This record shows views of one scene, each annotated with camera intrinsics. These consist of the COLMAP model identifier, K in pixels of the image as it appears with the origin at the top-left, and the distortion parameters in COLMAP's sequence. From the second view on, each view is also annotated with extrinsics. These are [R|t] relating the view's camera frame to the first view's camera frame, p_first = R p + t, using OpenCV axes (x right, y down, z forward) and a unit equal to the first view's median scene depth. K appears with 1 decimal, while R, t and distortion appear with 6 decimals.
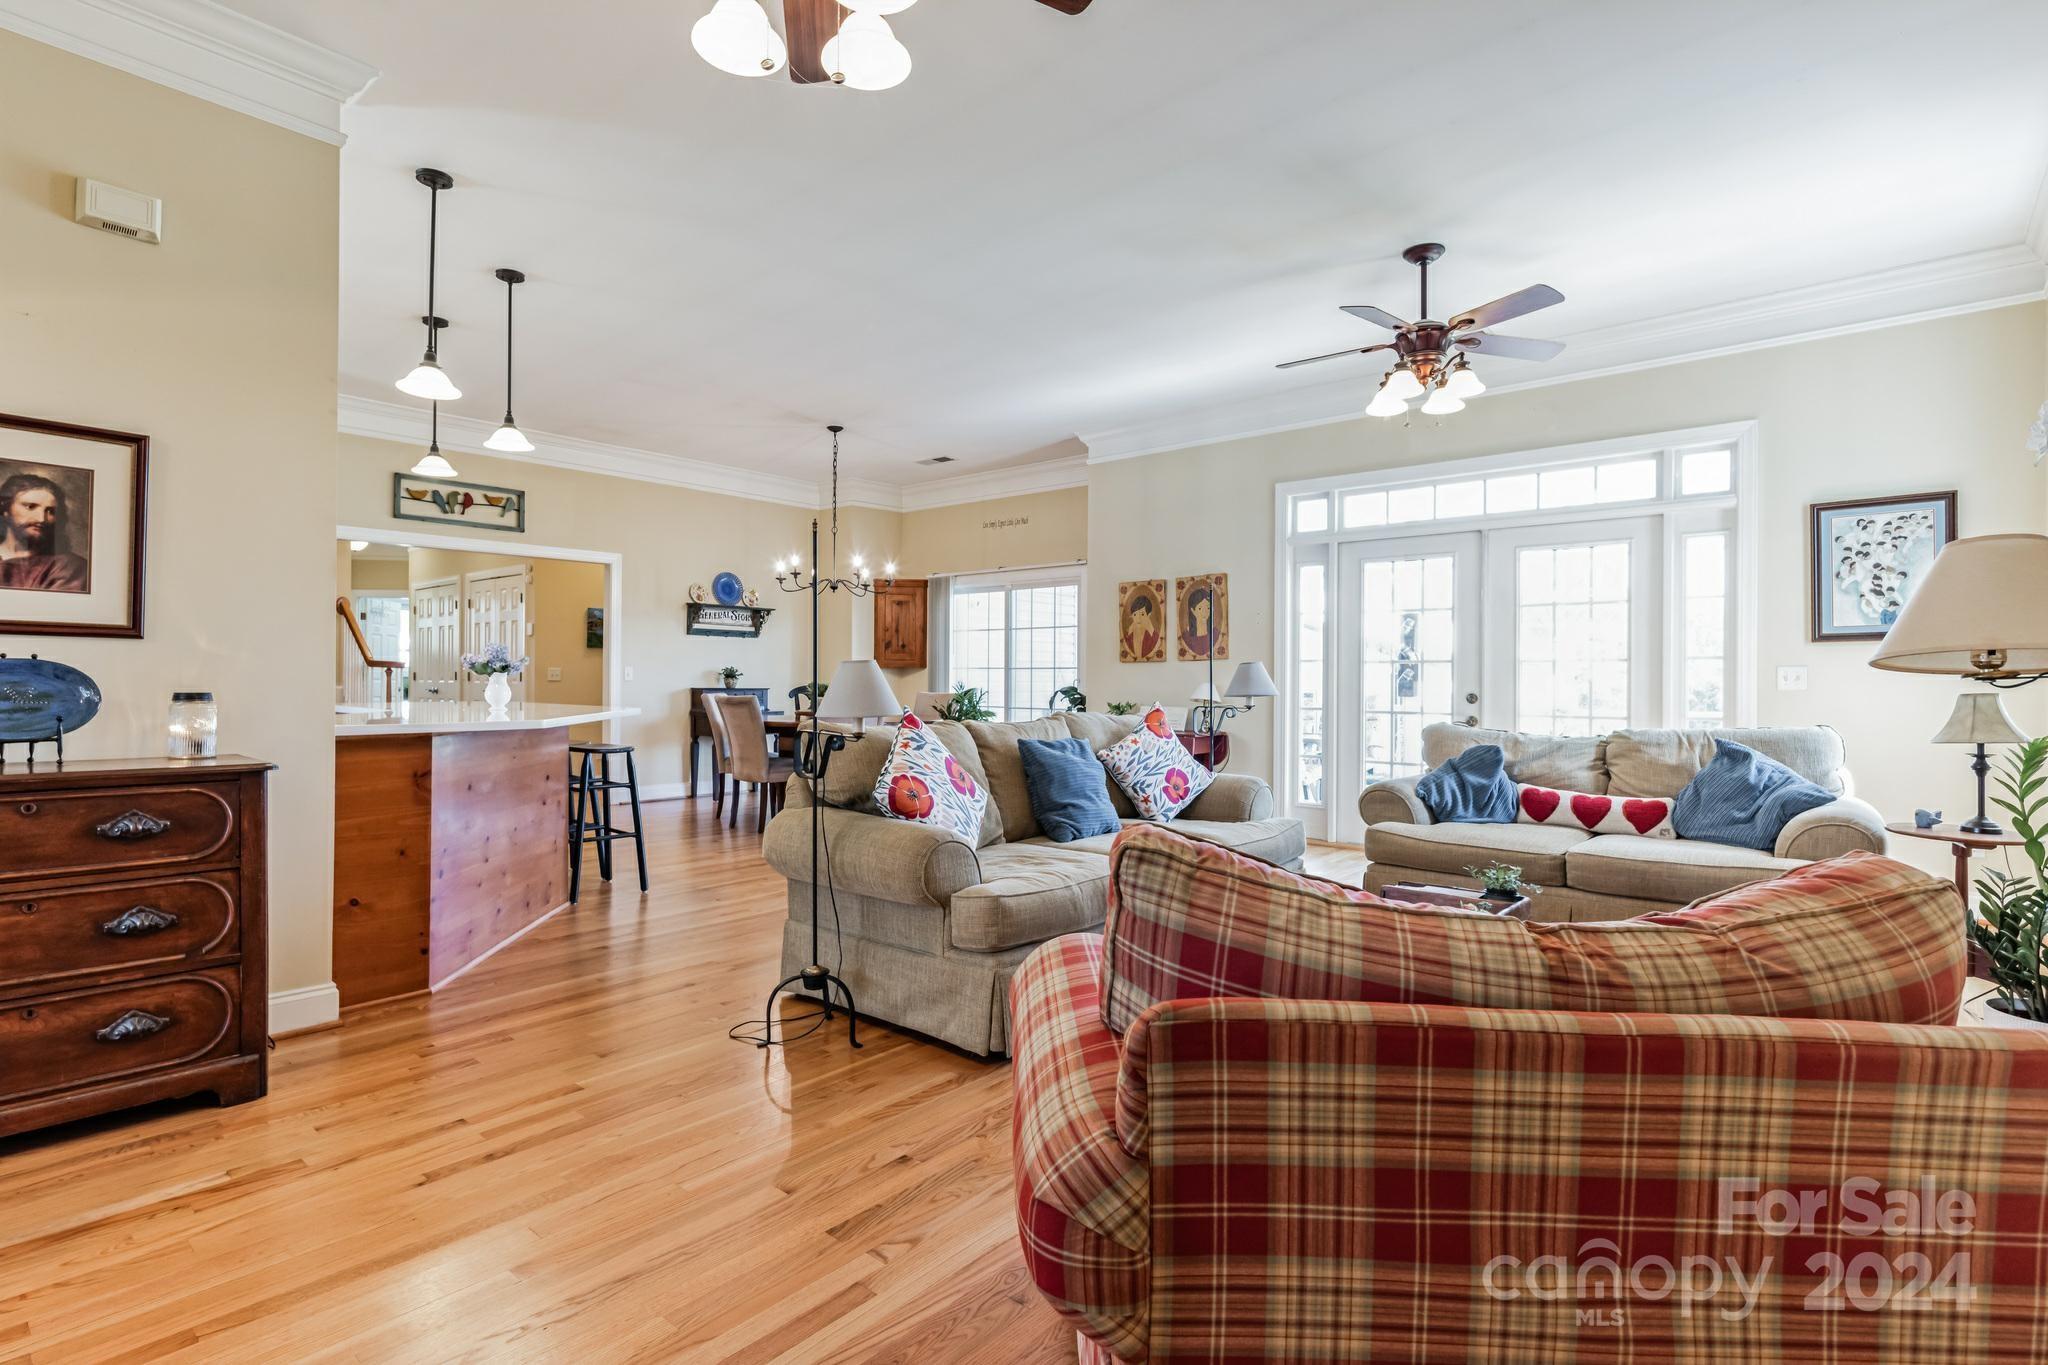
lens RADIAL K [[1000.5, 0, 1002.7], [0, 1000.5, 675.9], [0, 0, 1]] dist [0.008023, -0.005742]
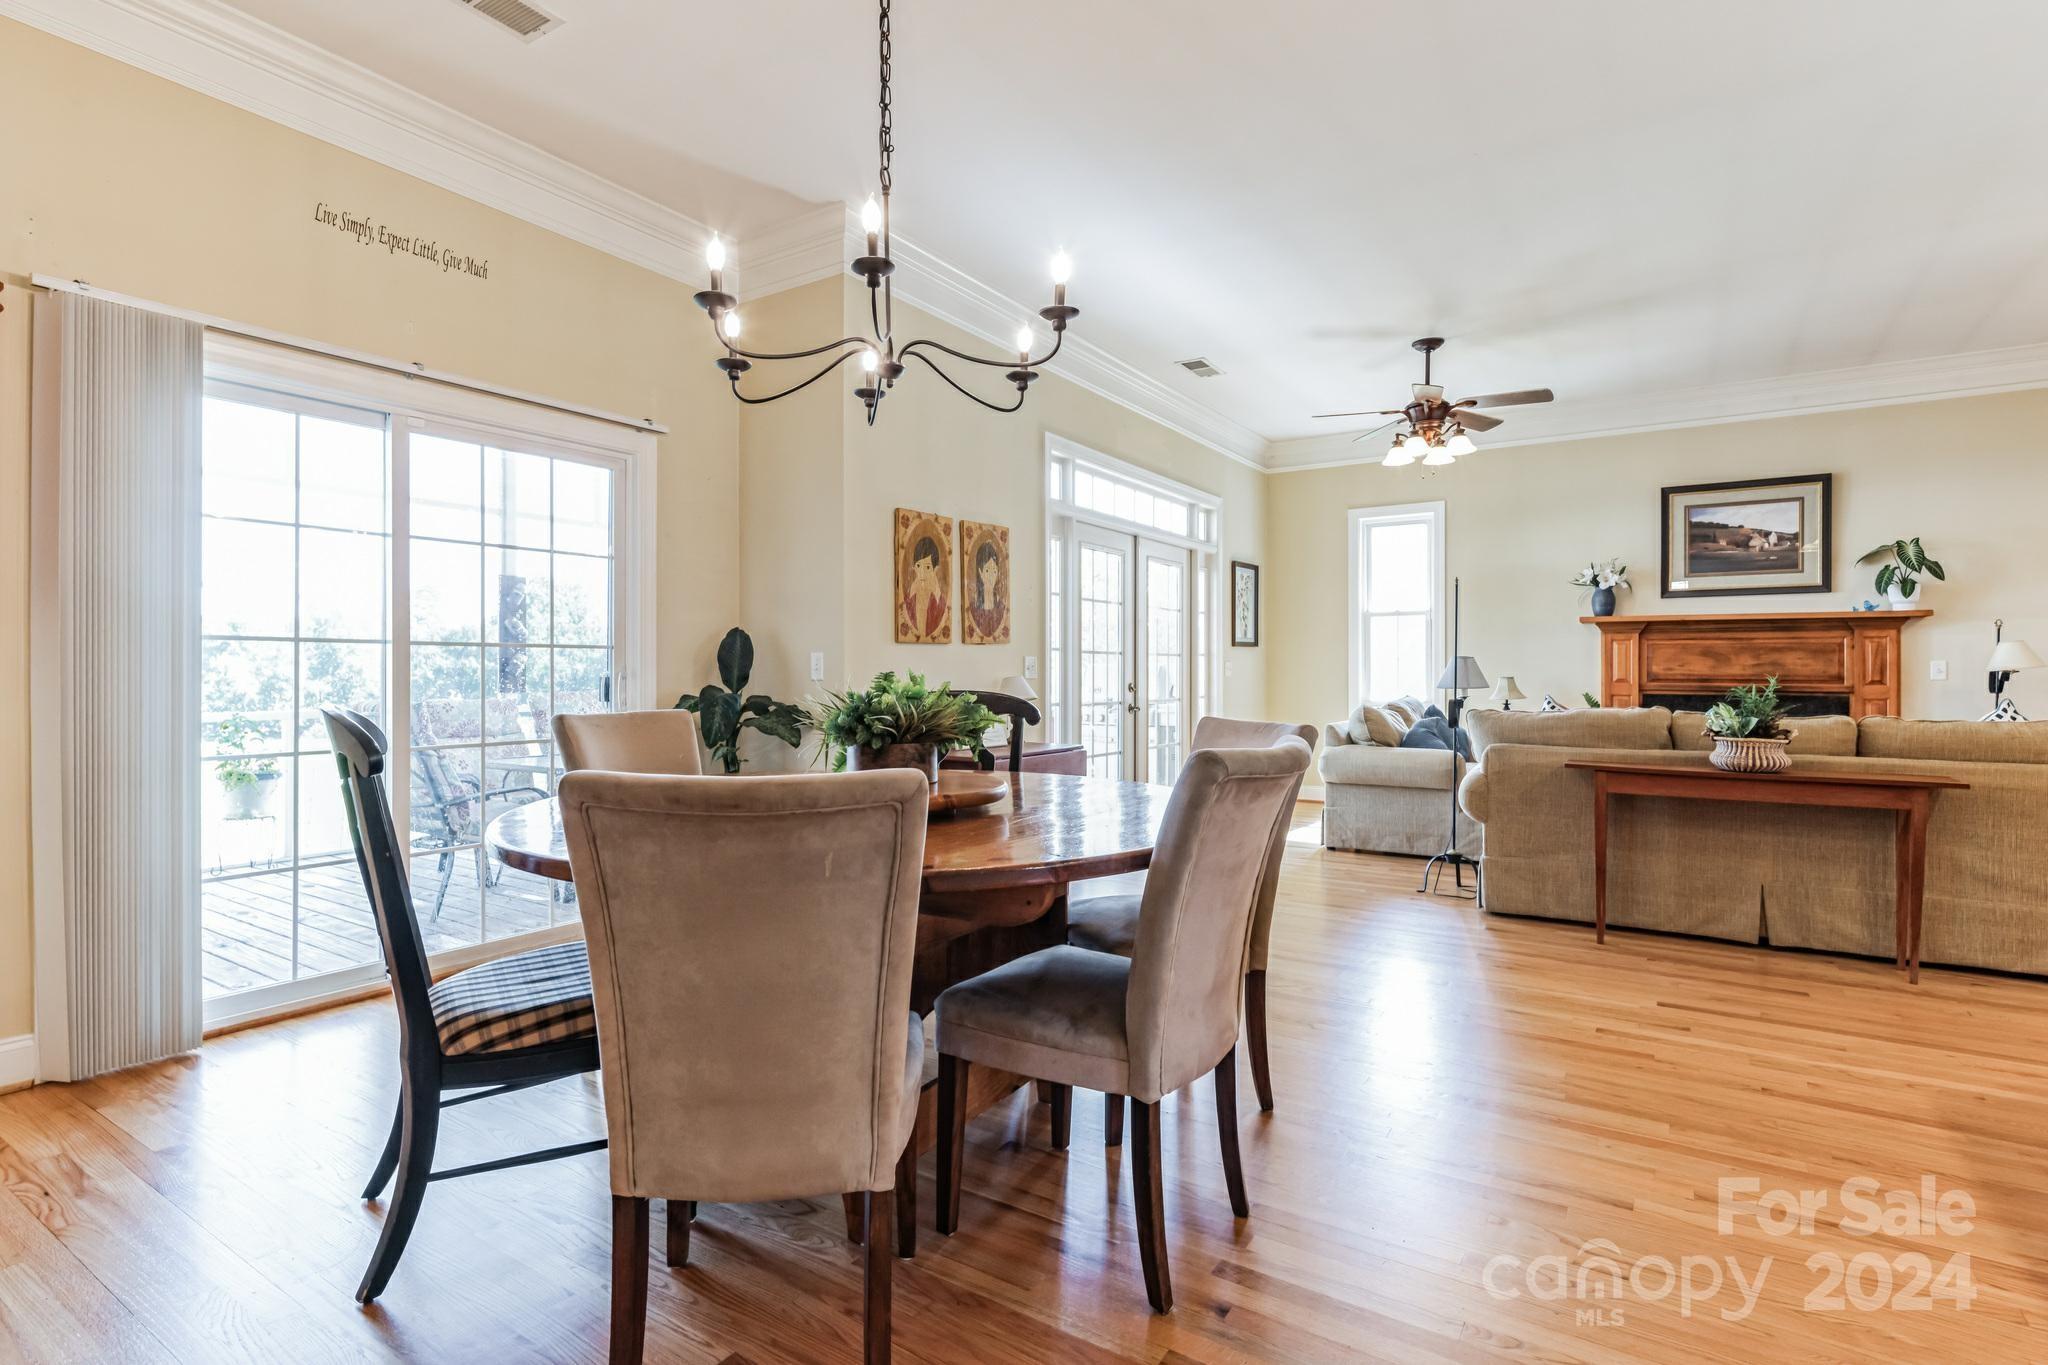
lens RADIAL K [[1011.8, 0, 1002.1], [0, 1011.8, 672.7], [0, 0, 1]] dist [0.006425, -0.004014]
pose [[-0.129340, -0.004918, 0.991588, -0.503795], [-0.005123, 0.999978, 0.004291, 0.001509], [-0.991587, -0.004525, -0.129362, 1.061582]]
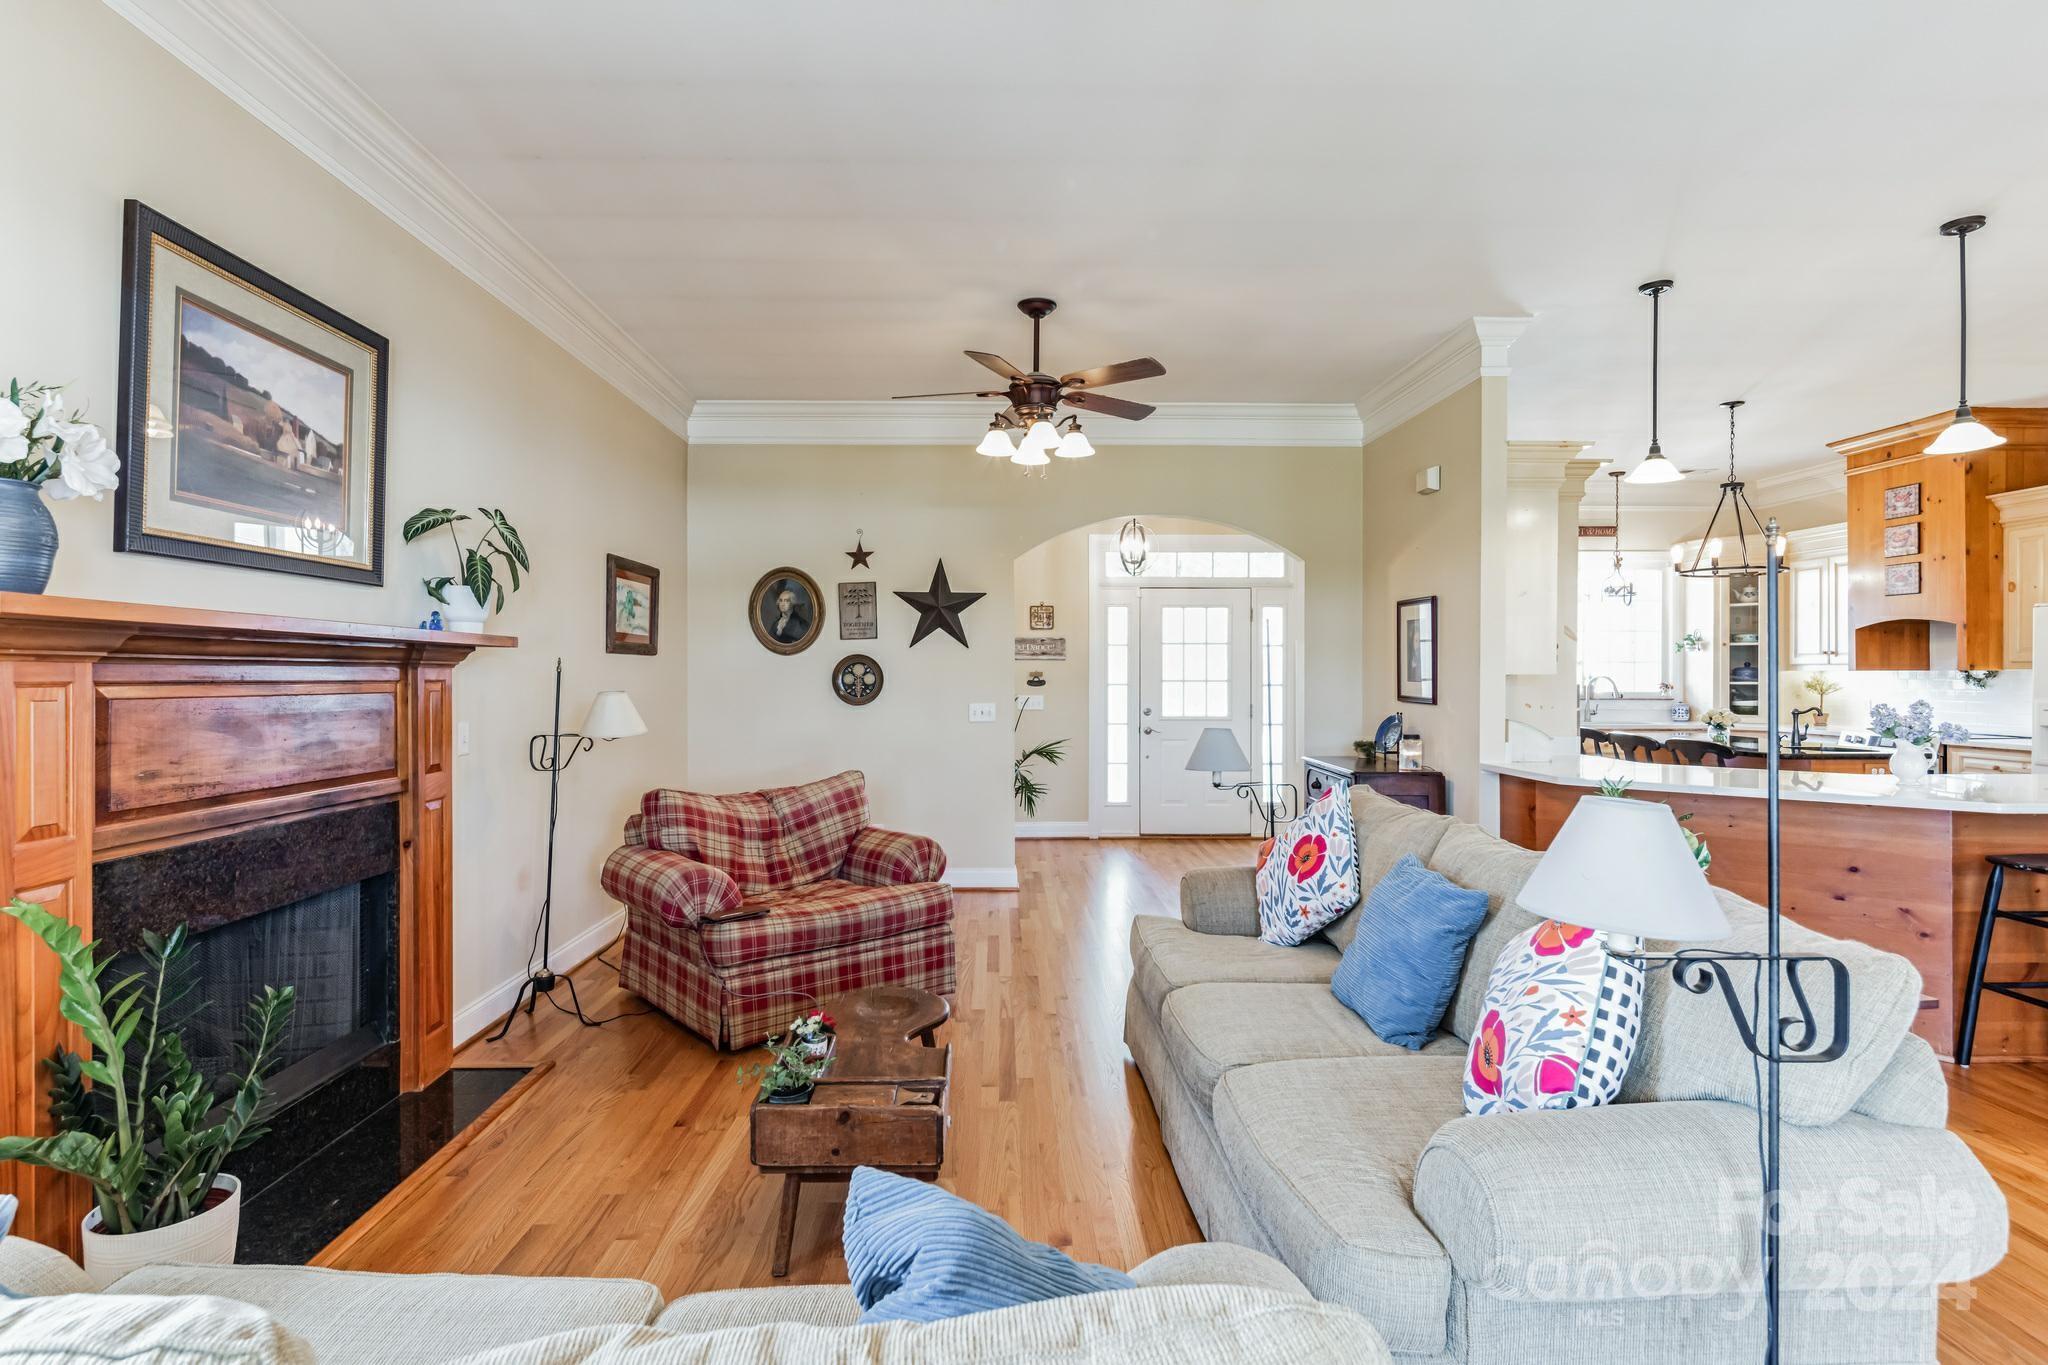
lens RADIAL K [[1000.5, 0, 1002.8], [0, 1000.5, 675.4], [0, 0, 1]] dist [0.008023, -0.005742]
pose [[-0.751415, -0.004412, -0.659815, 0.371895], [-0.002278, 0.999989, -0.004092, -0.030869], [0.659826, -0.001572, -0.751417, 0.713074]]
